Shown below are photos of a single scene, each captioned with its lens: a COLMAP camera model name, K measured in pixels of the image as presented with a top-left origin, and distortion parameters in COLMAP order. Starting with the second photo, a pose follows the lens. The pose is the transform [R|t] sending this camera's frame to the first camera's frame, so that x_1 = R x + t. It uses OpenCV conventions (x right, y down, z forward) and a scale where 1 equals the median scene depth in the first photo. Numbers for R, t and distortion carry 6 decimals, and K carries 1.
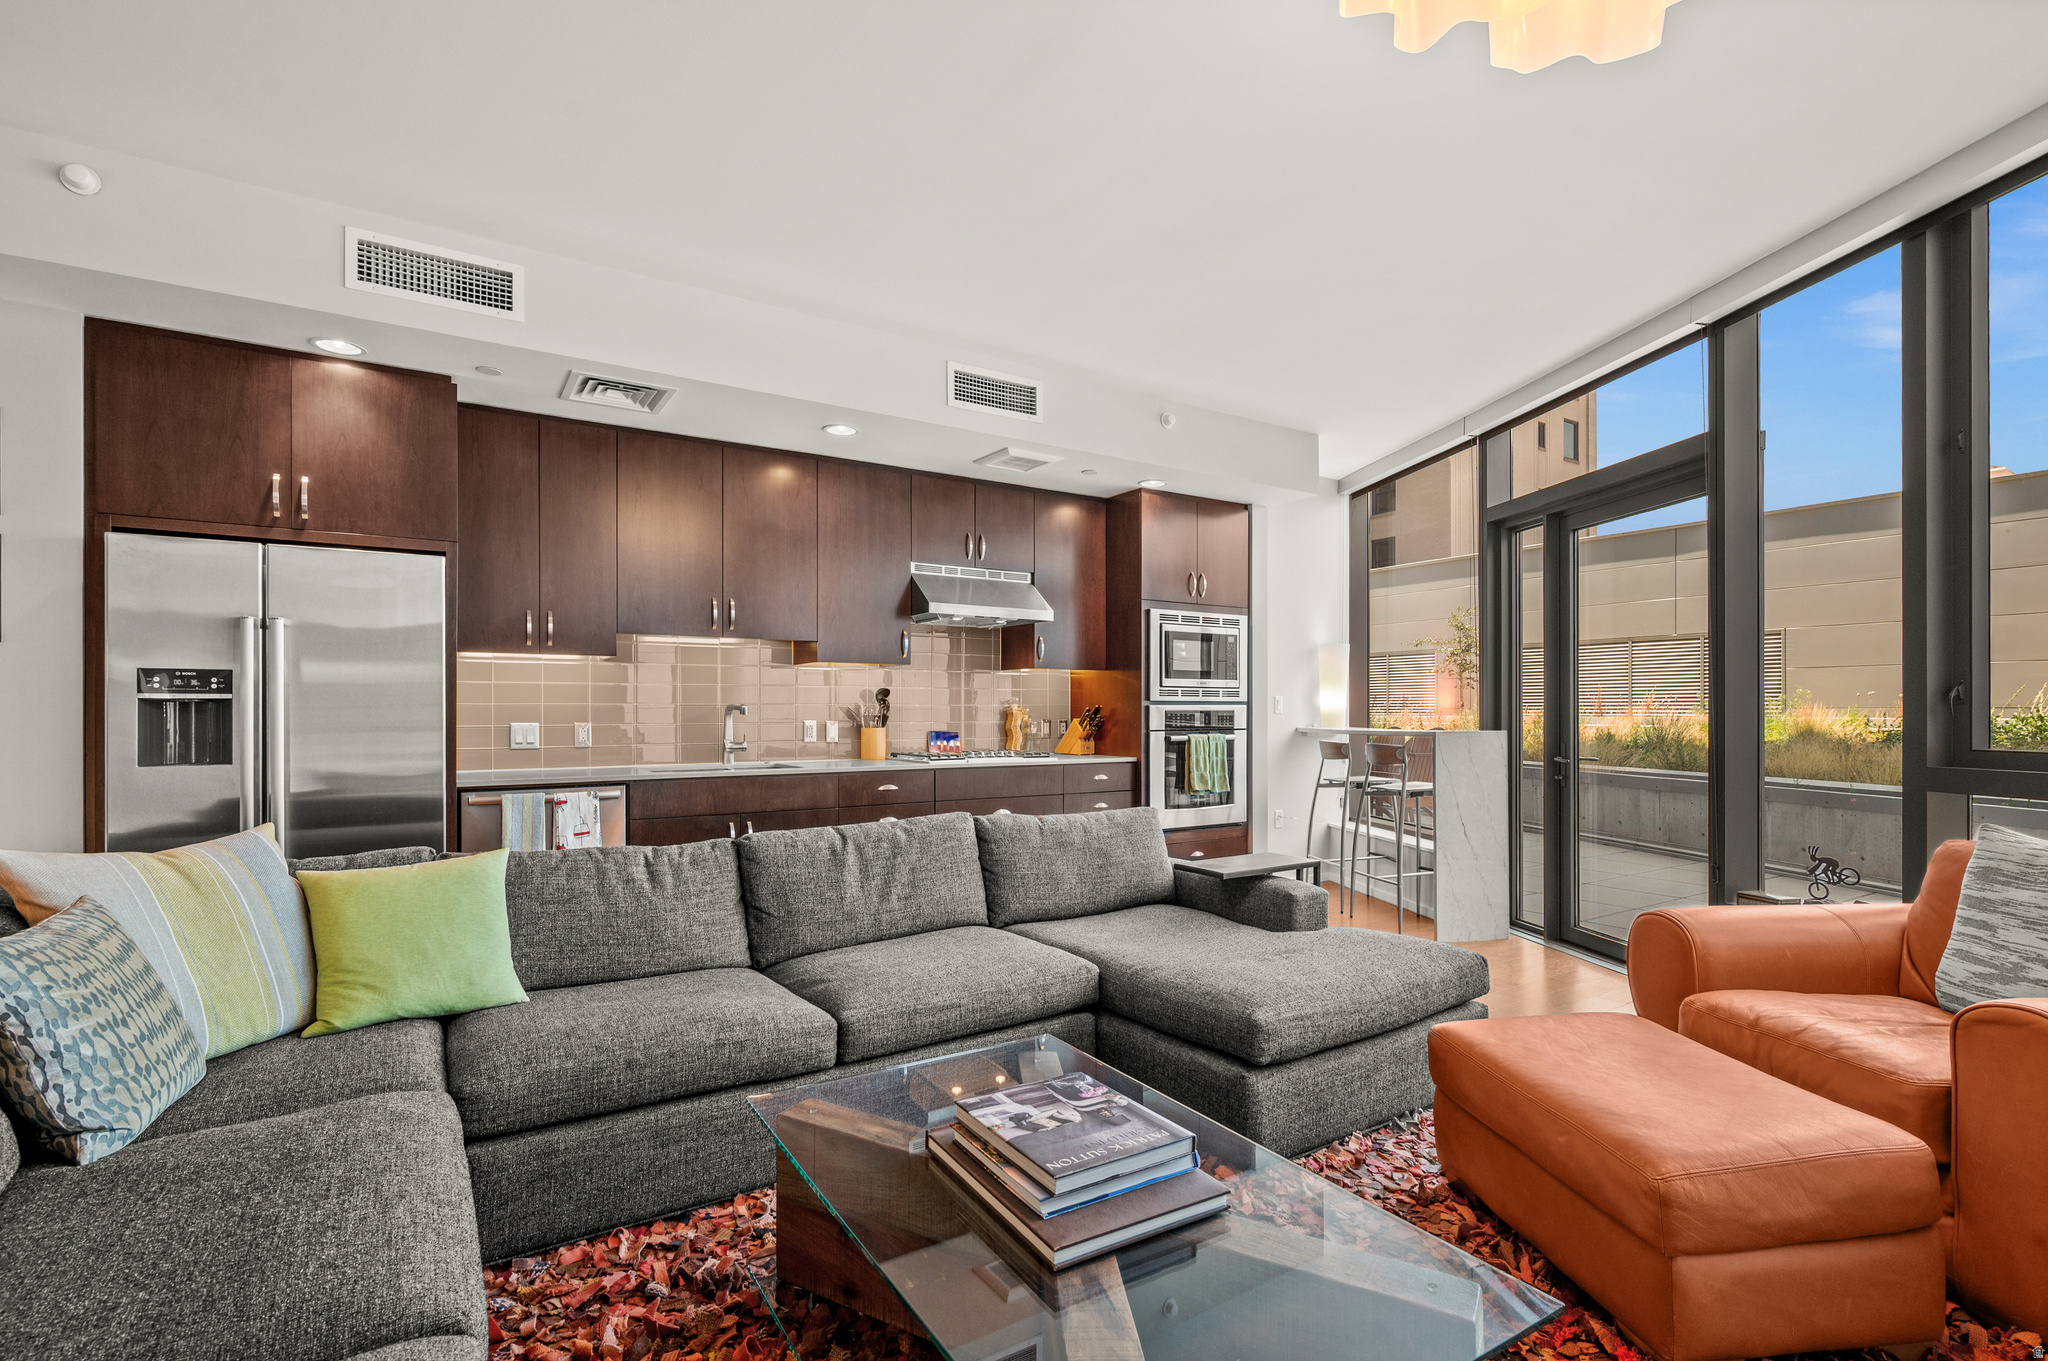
lens RADIAL K [[944.6, 0, 1036.7], [0, 944.6, 705.4], [0, 0, 1]] dist [-0.003744, 0.001232]
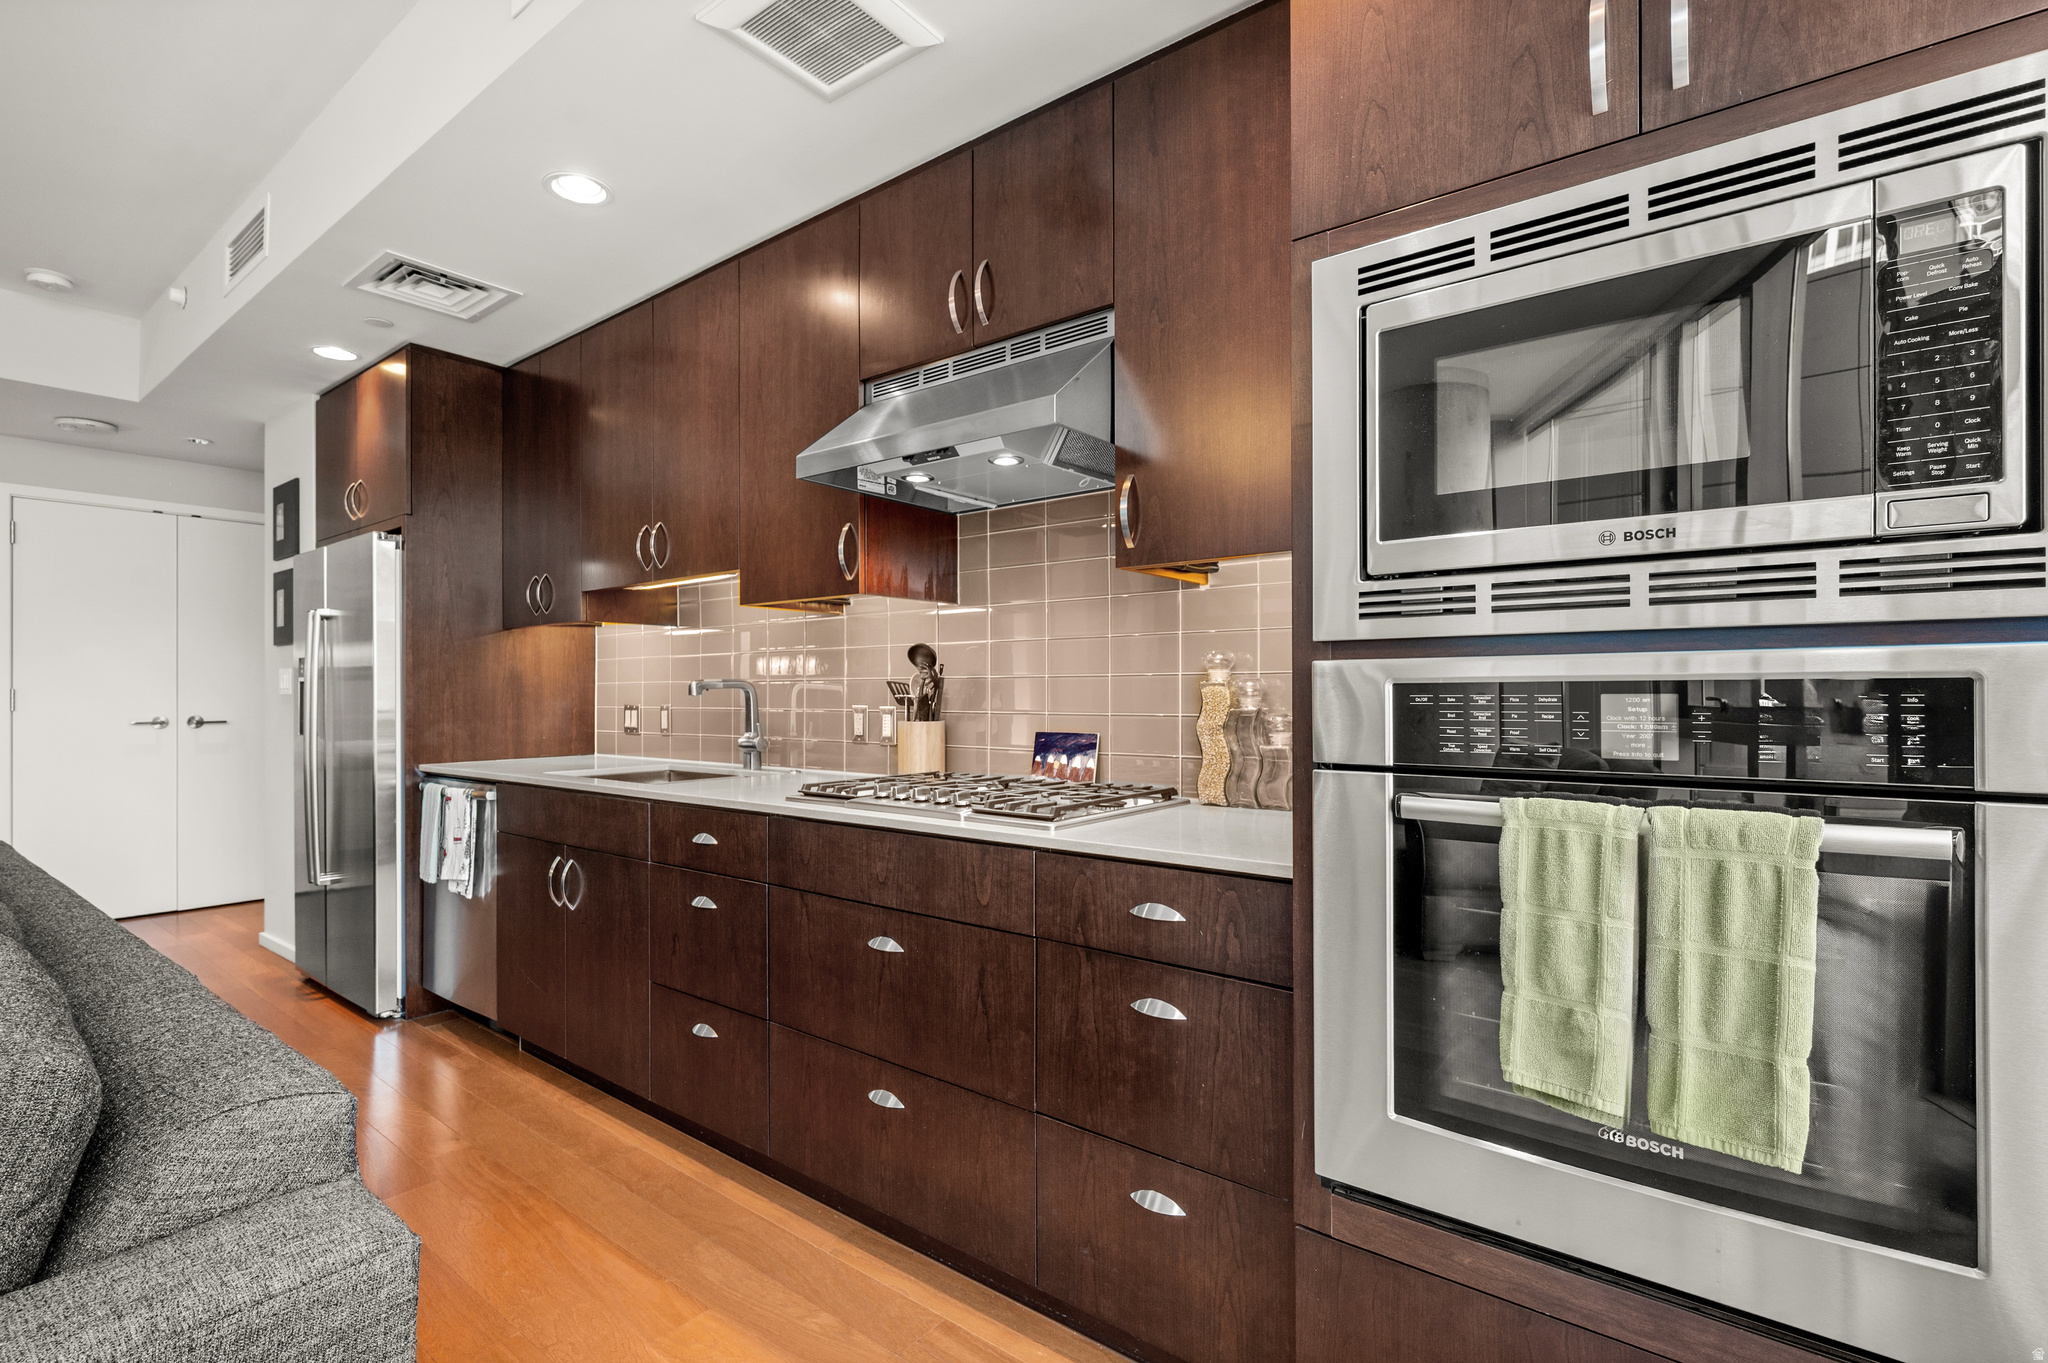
lens RADIAL K [[944.6, 0, 1032.8], [0, 944.6, 687.6], [0, 0, 1]] dist [-0.003744, 0.001232]
pose [[0.326705, -0.003810, -0.945119, 0.437312], [0.009863, 0.999951, -0.000622, 0.008357], [0.945075, -0.009119, 0.326726, 1.142821]]
